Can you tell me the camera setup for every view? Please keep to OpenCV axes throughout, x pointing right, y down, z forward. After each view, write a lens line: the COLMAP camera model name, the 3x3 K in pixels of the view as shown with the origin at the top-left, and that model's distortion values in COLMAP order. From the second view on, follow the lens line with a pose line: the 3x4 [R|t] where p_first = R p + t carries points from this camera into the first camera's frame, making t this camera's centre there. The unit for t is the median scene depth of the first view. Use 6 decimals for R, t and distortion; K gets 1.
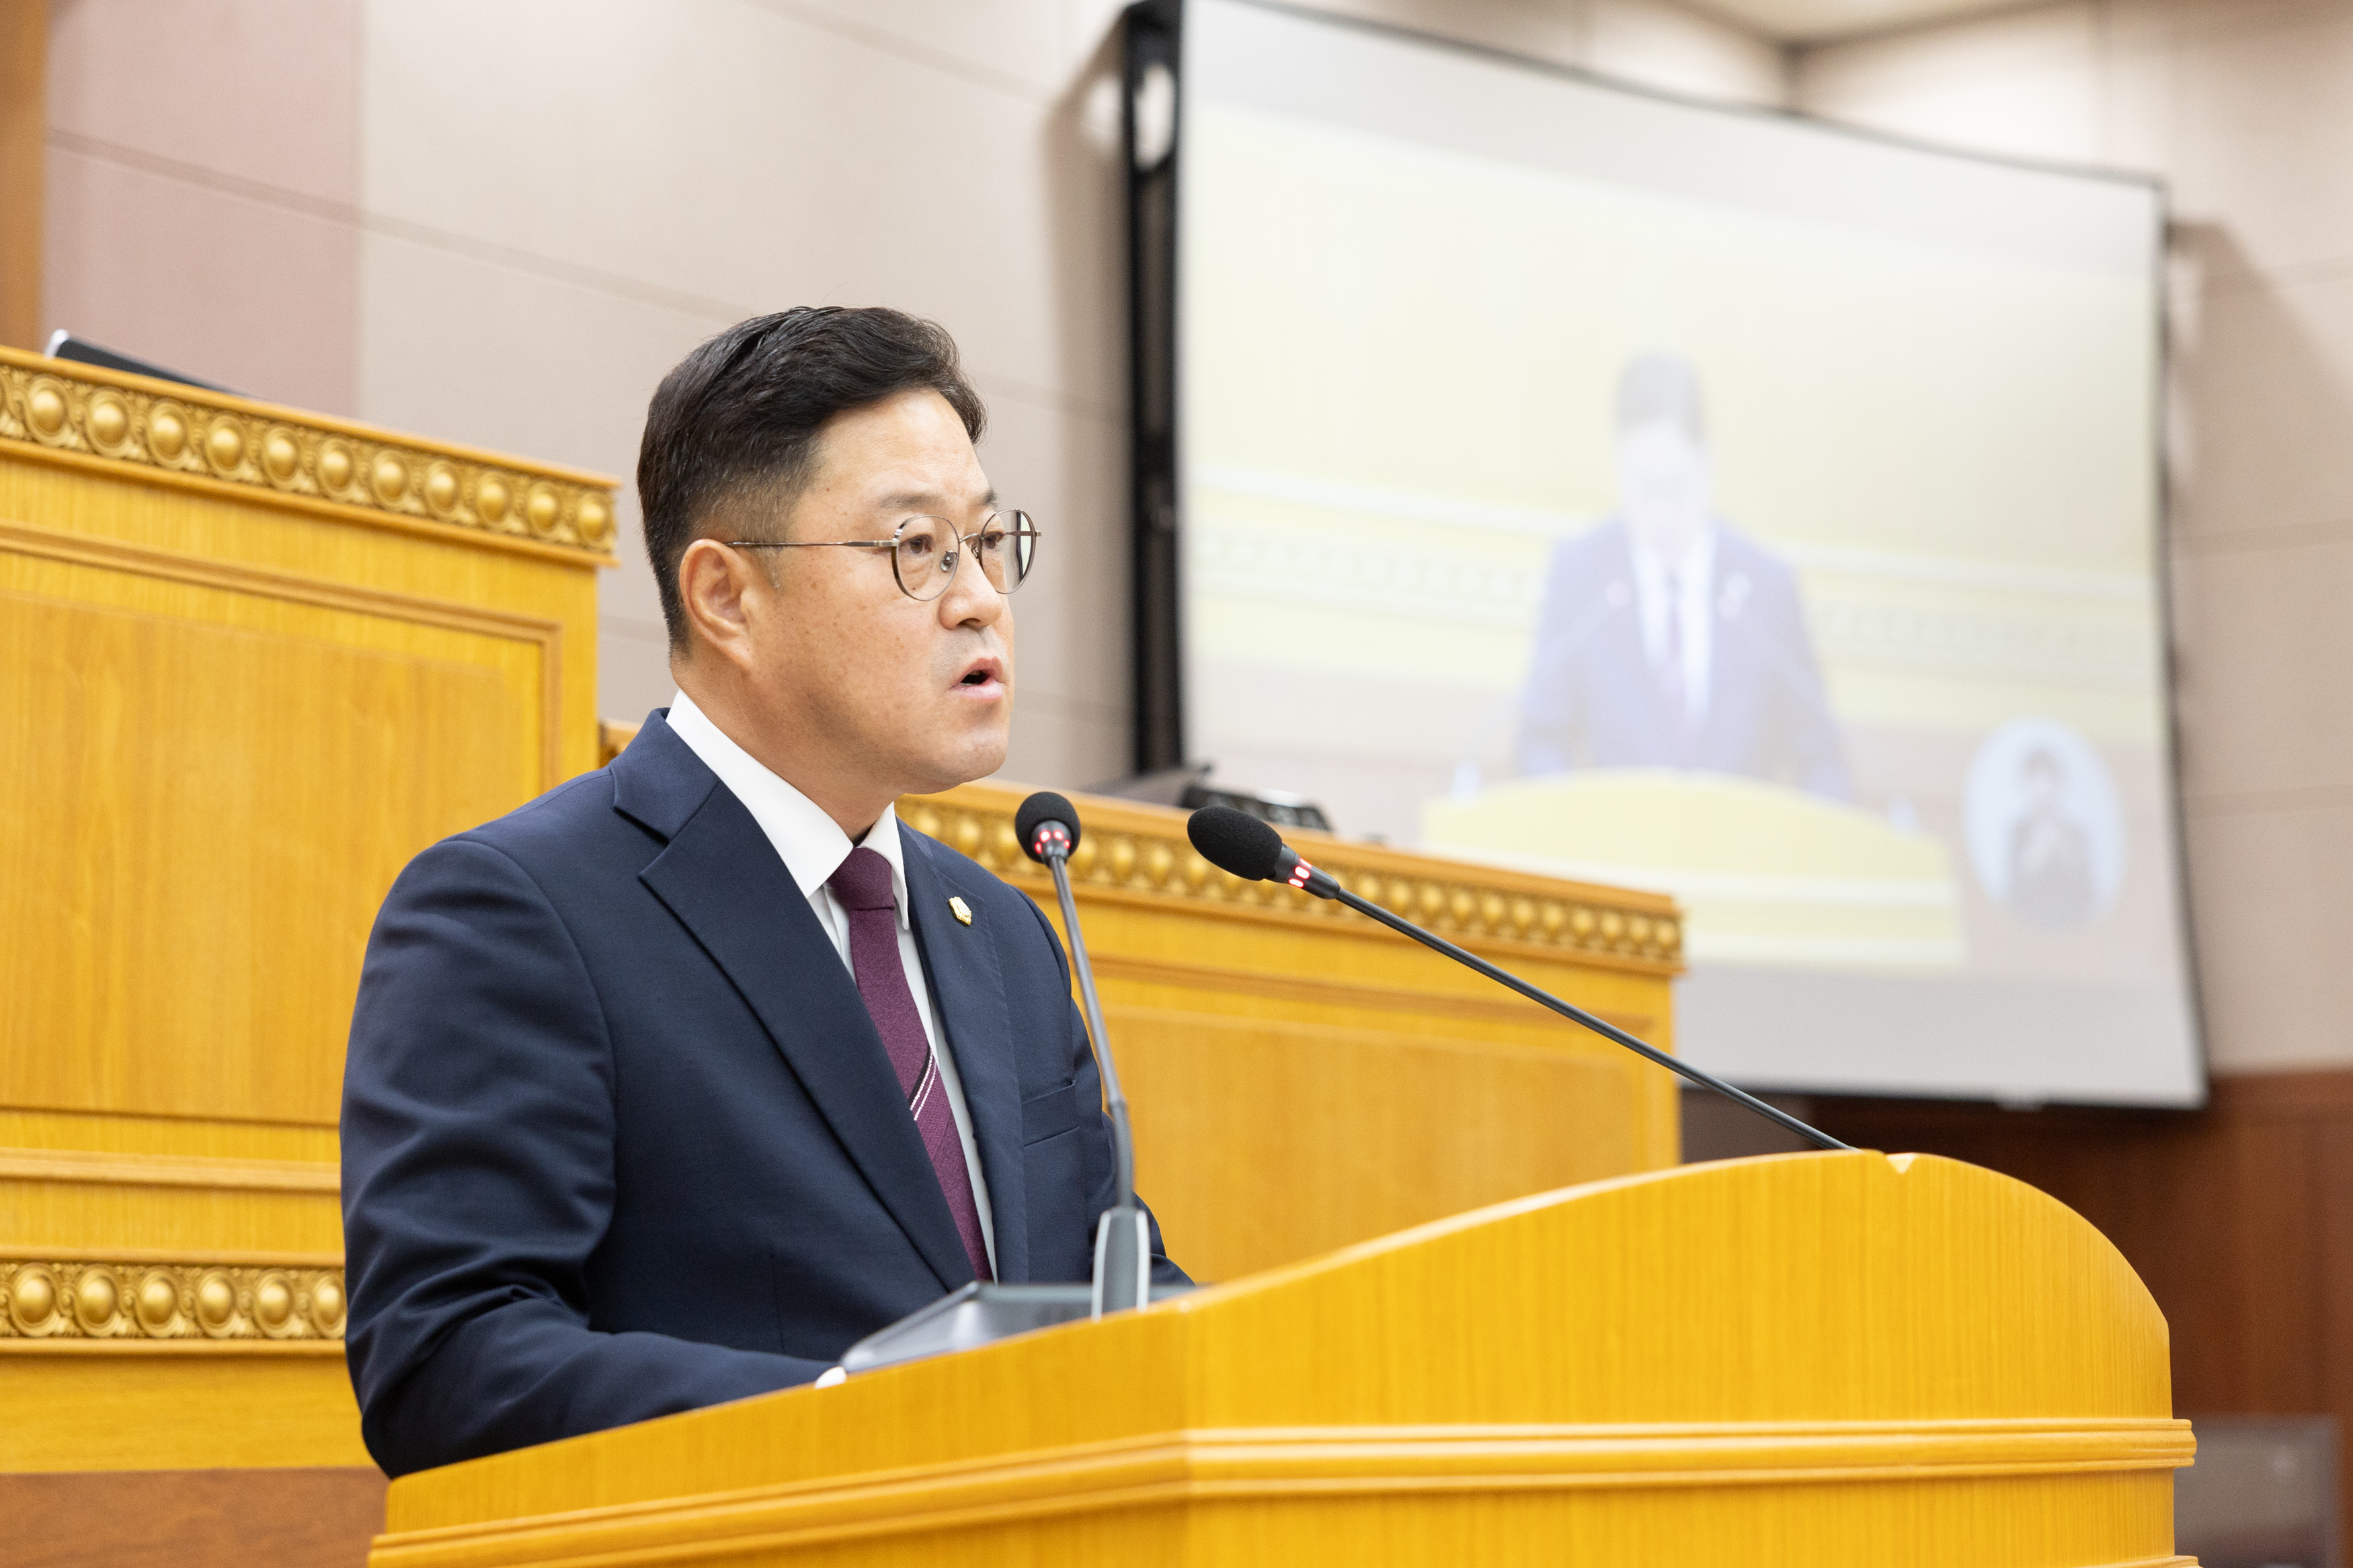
lens RADIAL K [[5070.1, 0, 1176.3], [0, 5070.1, 783.5], [0, 0, 1]] dist [0.026308, 0.092190]
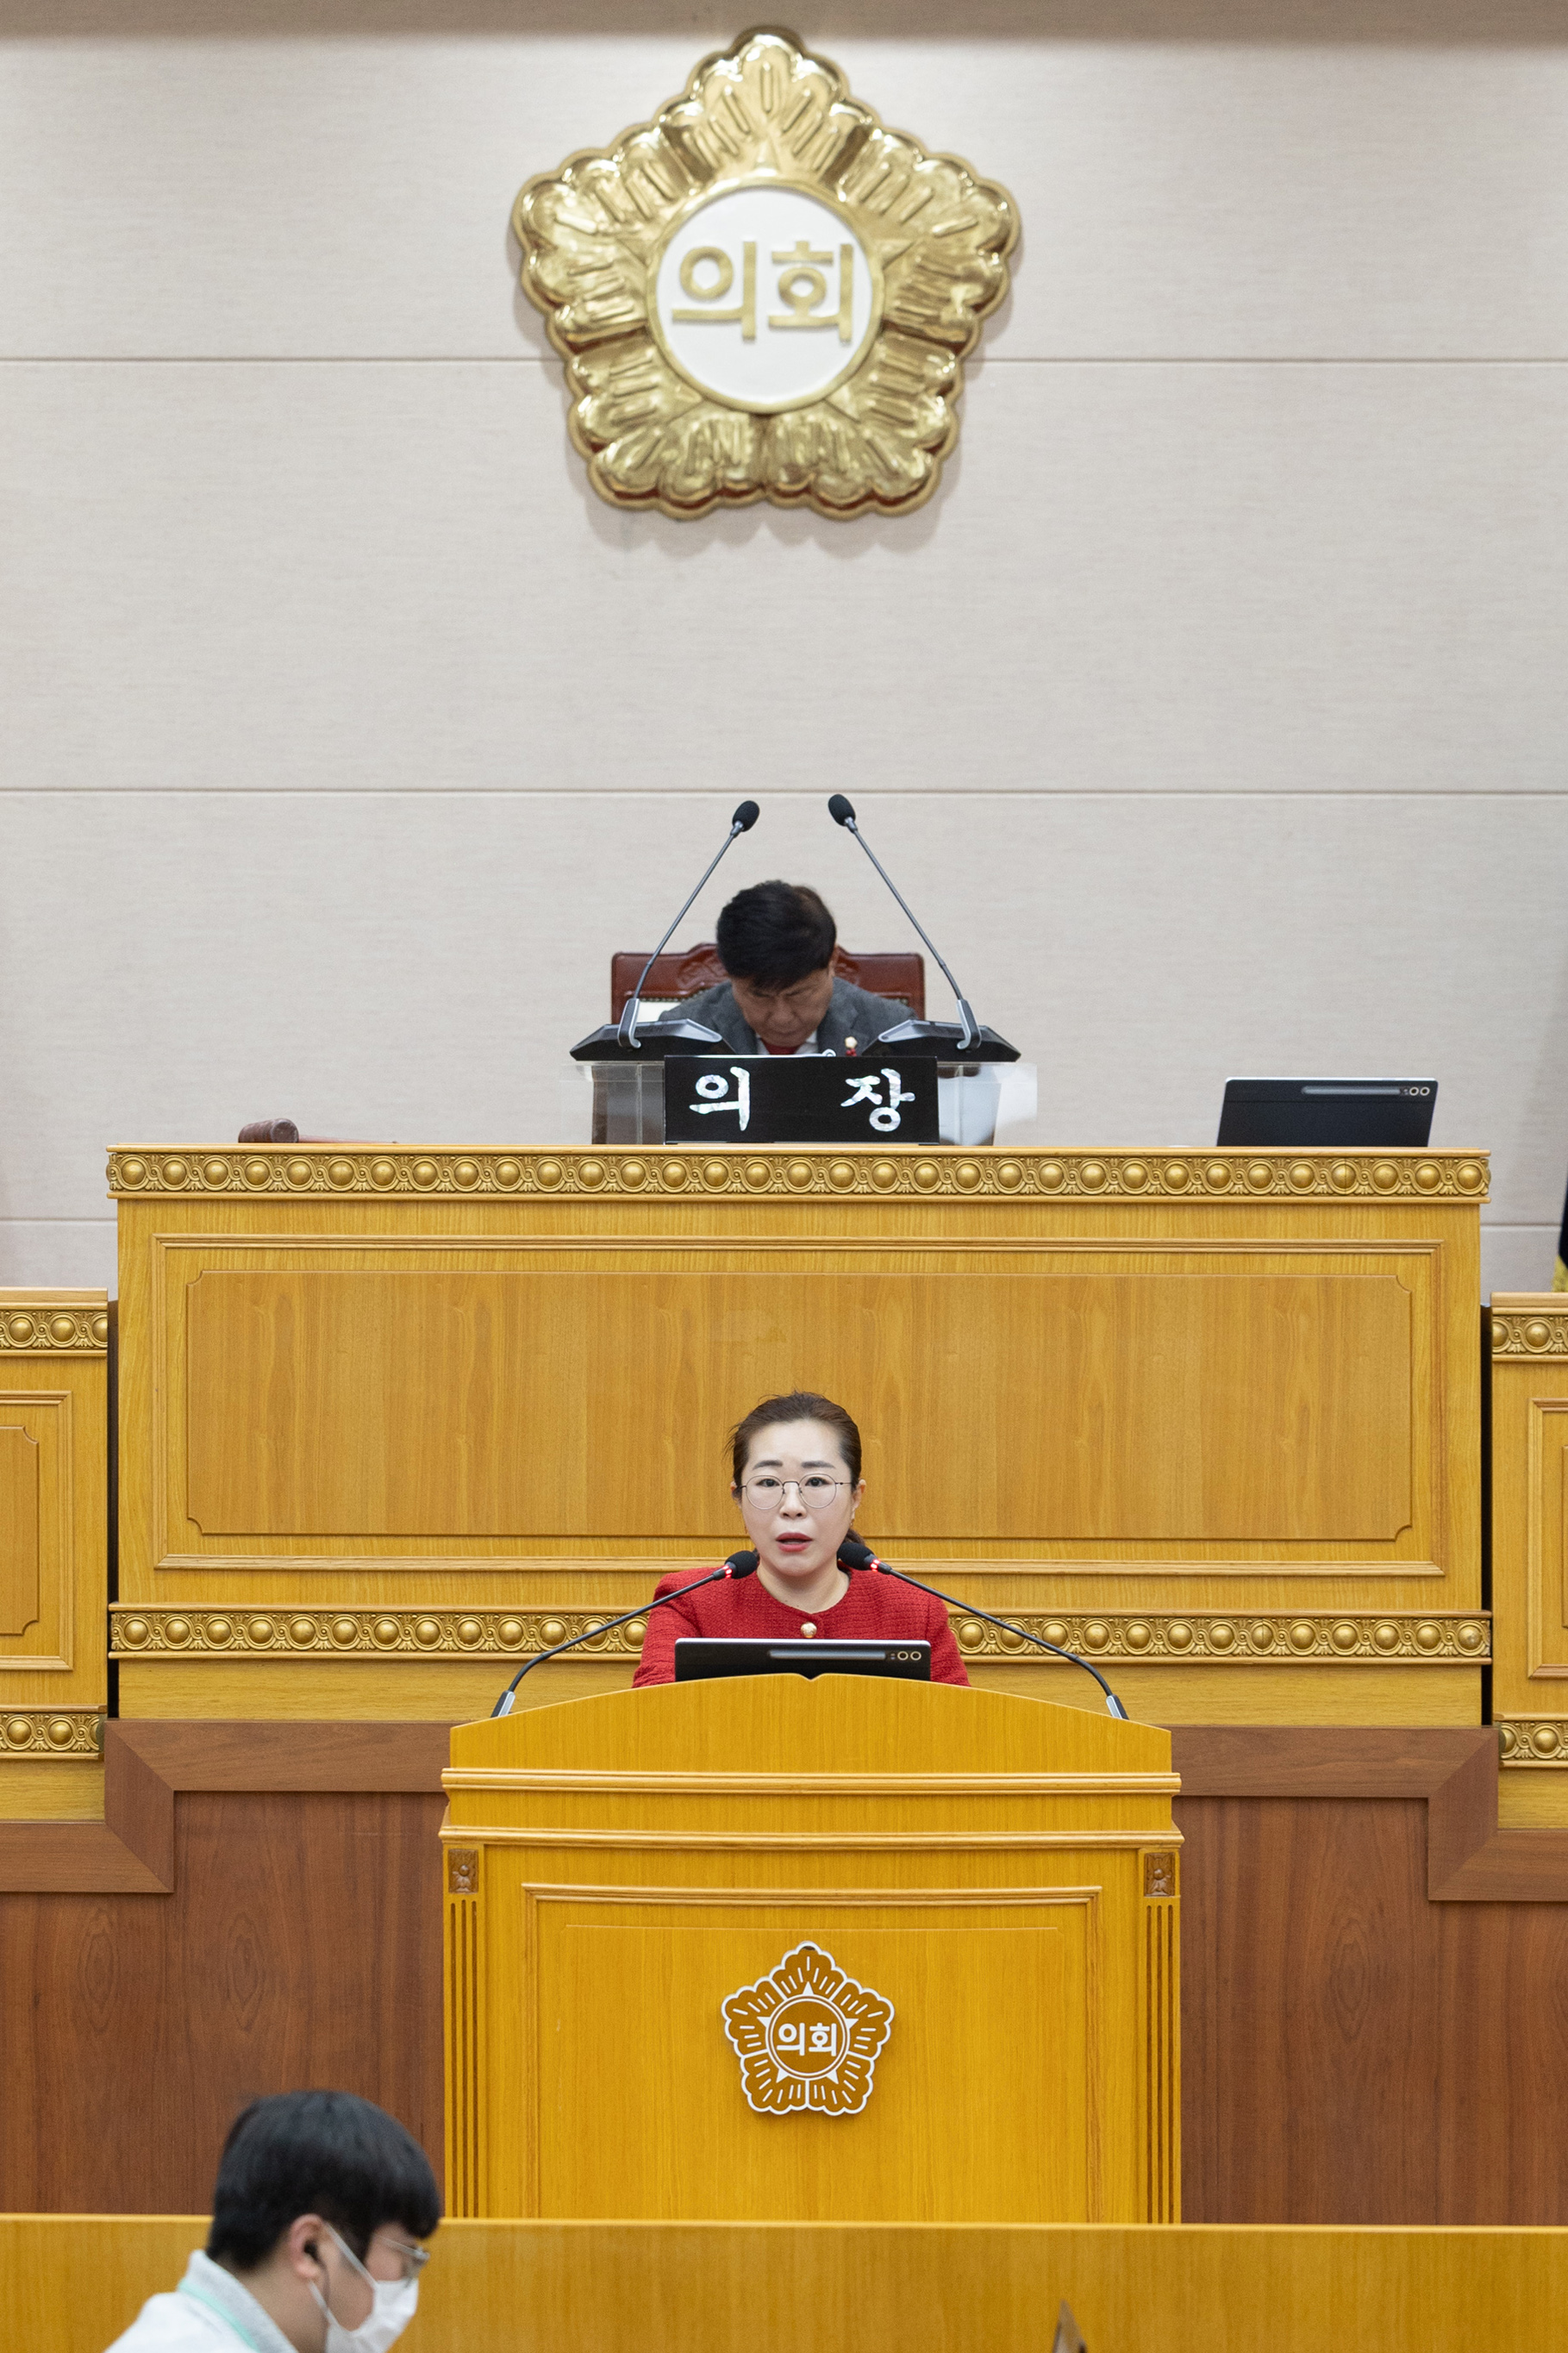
lens RADIAL K [[10975.9, 0, 64.8], [0, 10975.9, 509.5], [0, 0, 1]] dist [0.083228, -0.704010]
pose [[0.537056, -0.035877, -0.842783, 3.085300], [0.097024, 0.995092, 0.019467, -0.440121], [0.837948, -0.092225, 0.537901, -1.531365]]
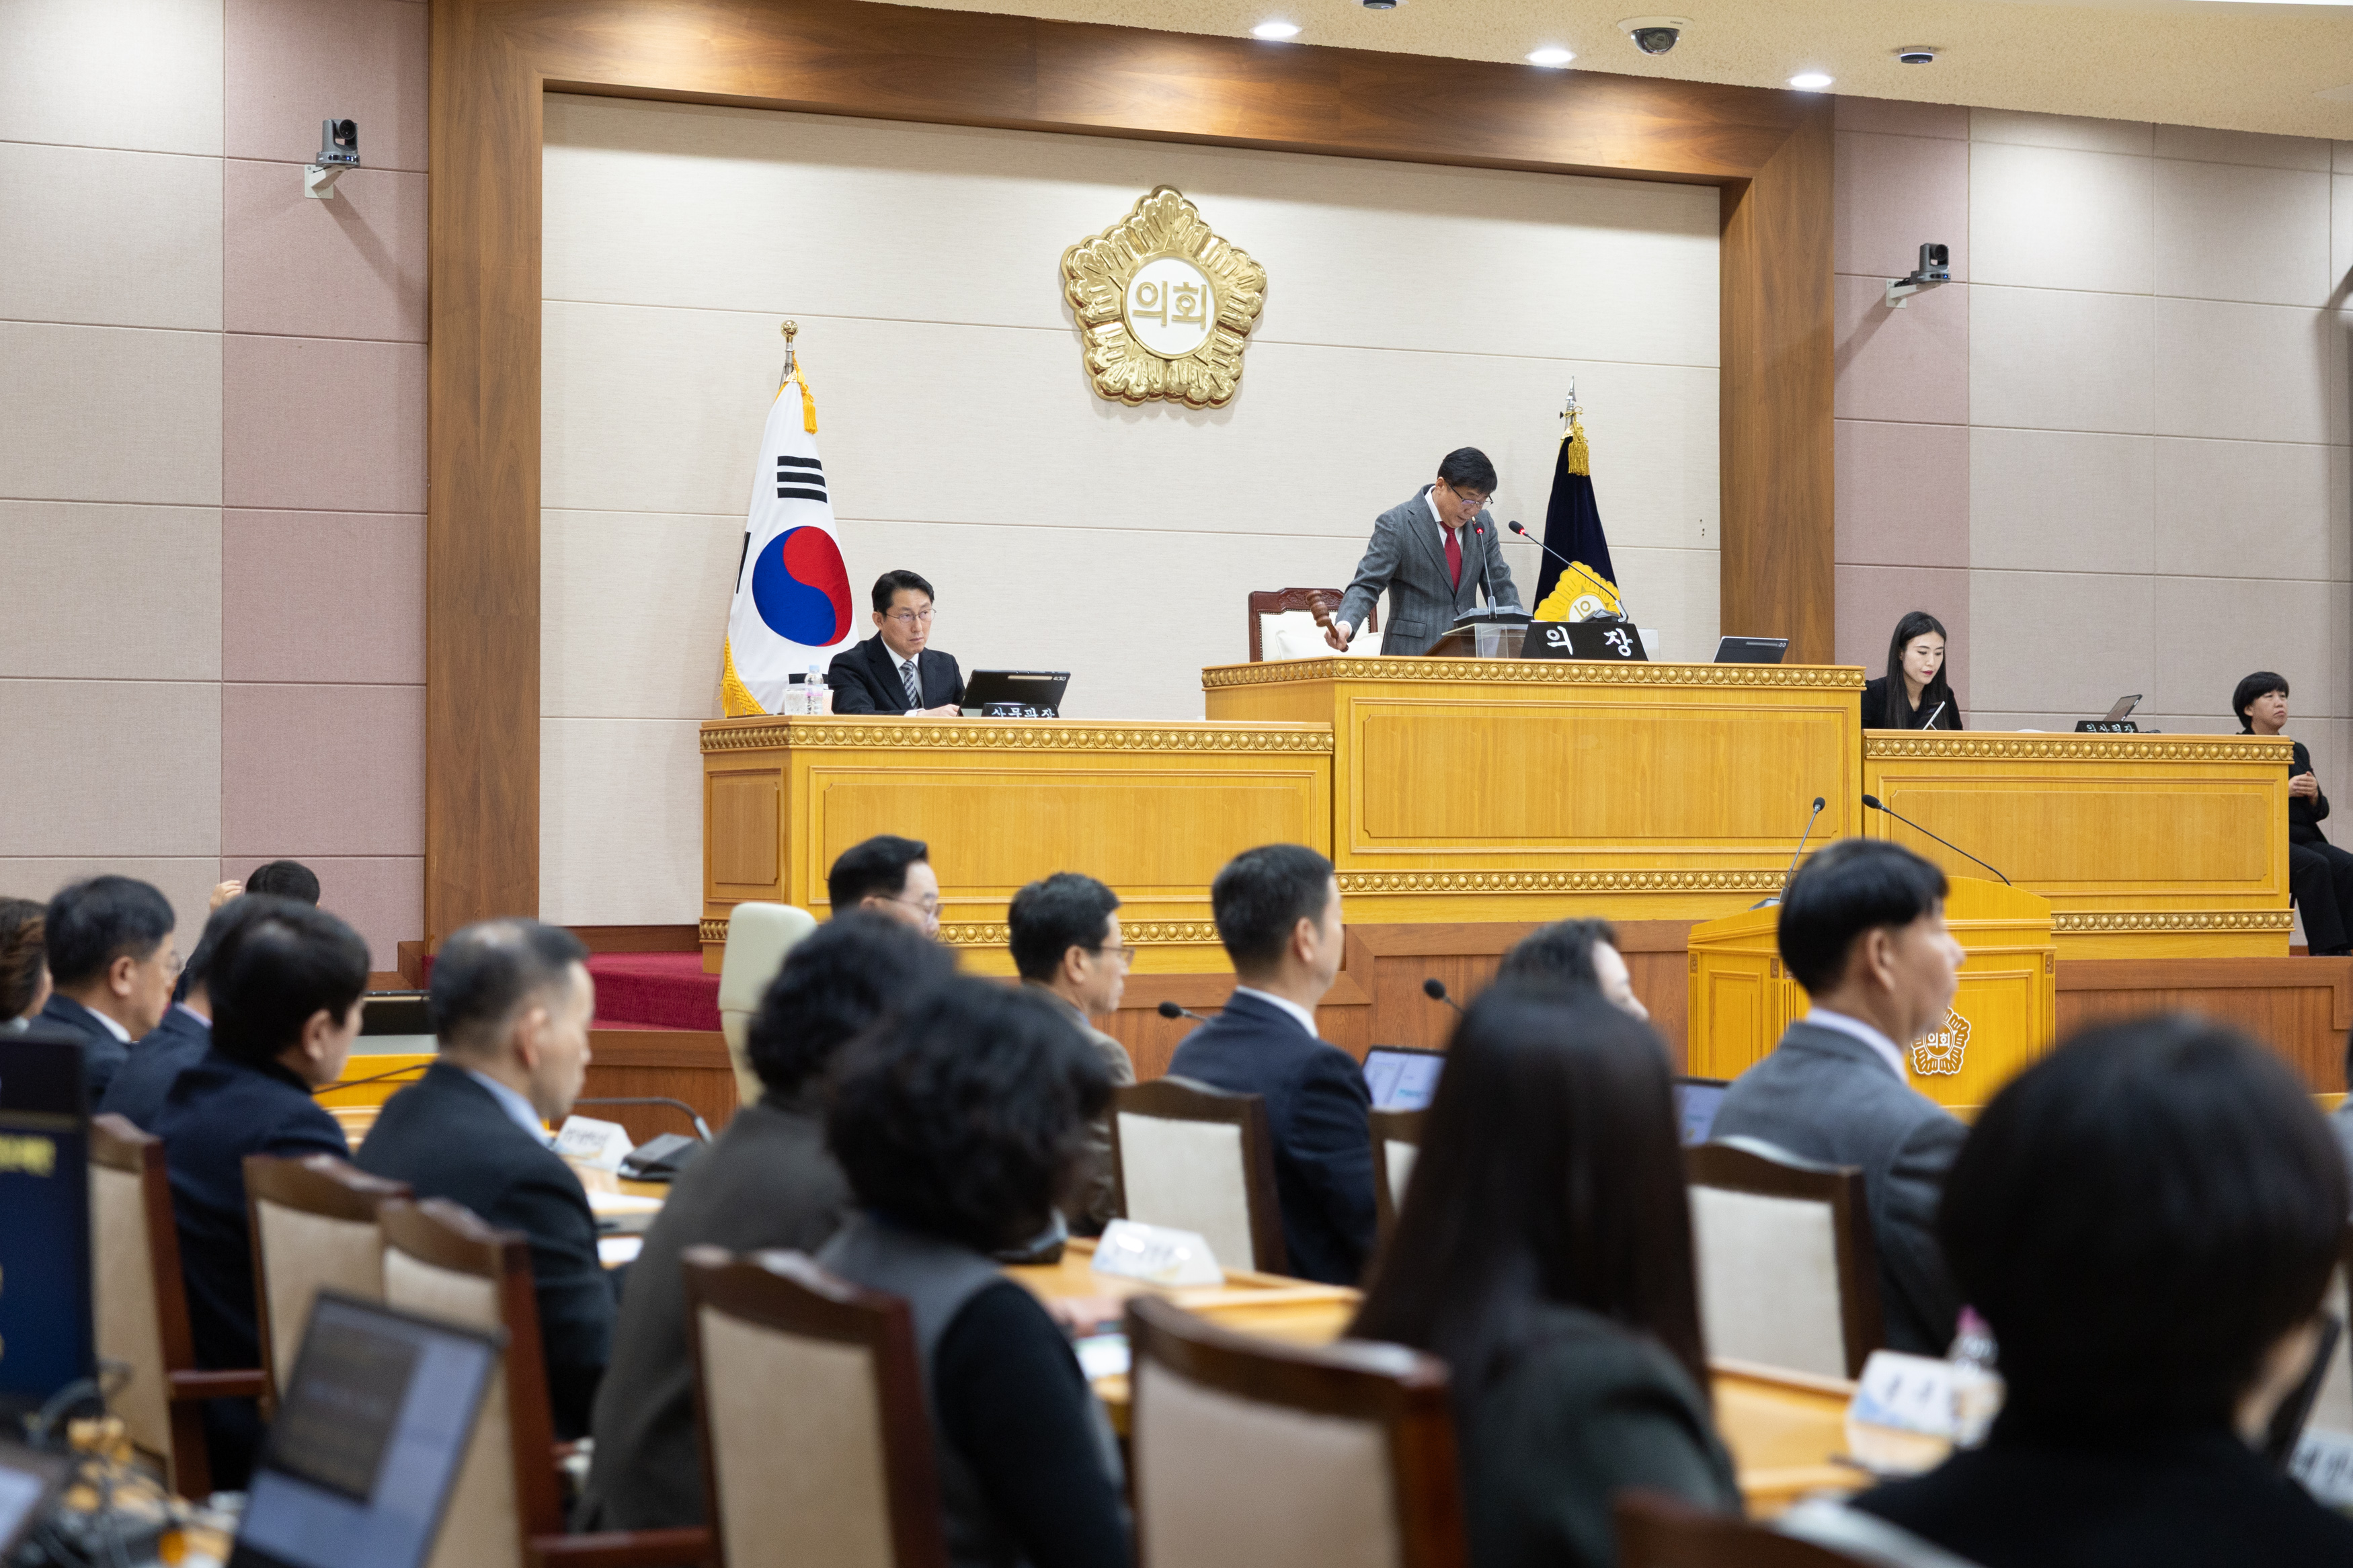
lens RADIAL K [[4431.1, 0, 1104.8], [0, 4431.1, 777.0], [0, 0, 1]] dist [0.002369, 0.113706]
pose [[0.879543, 0.002095, -0.475814, 1.111474], [0.051290, 0.993746, 0.099184, -0.383813], [0.473046, -0.111641, 0.873936, -2.519287]]
